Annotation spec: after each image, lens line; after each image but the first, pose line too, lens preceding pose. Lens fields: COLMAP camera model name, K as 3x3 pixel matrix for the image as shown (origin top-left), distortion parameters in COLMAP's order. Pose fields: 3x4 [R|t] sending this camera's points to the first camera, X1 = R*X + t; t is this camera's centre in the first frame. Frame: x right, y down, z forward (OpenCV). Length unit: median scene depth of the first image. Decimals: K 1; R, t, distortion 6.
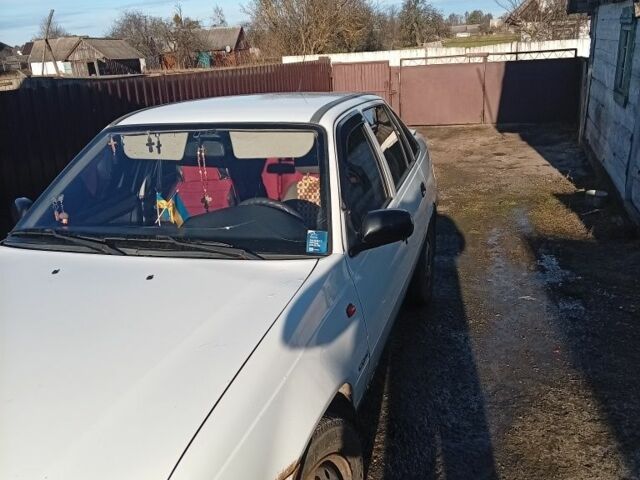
lens RADIAL K [[619.2, 0, 320.0], [0, 619.2, 240.0], [0, 0, 1]] dist [0.013496, -0.005524]
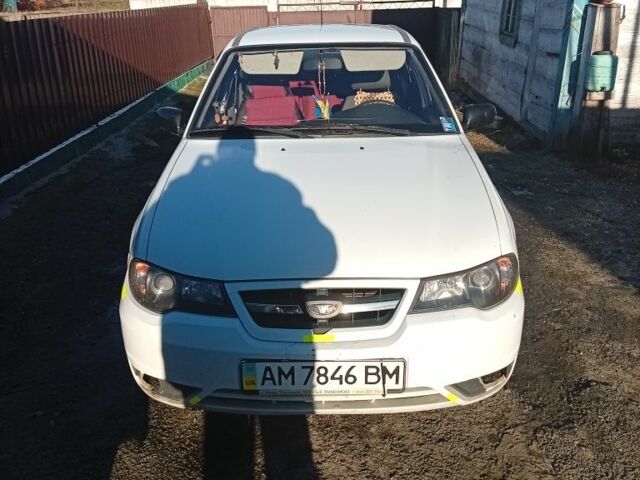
lens RADIAL K [[619.2, 0, 320.0], [0, 619.2, 240.0], [0, 0, 1]] dist [0.013496, -0.005524]
pose [[0.960284, -0.074659, 0.268851, -0.248196], [0.054583, 0.995186, 0.081400, 0.048517], [-0.273634, -0.063492, 0.959736, -0.109180]]
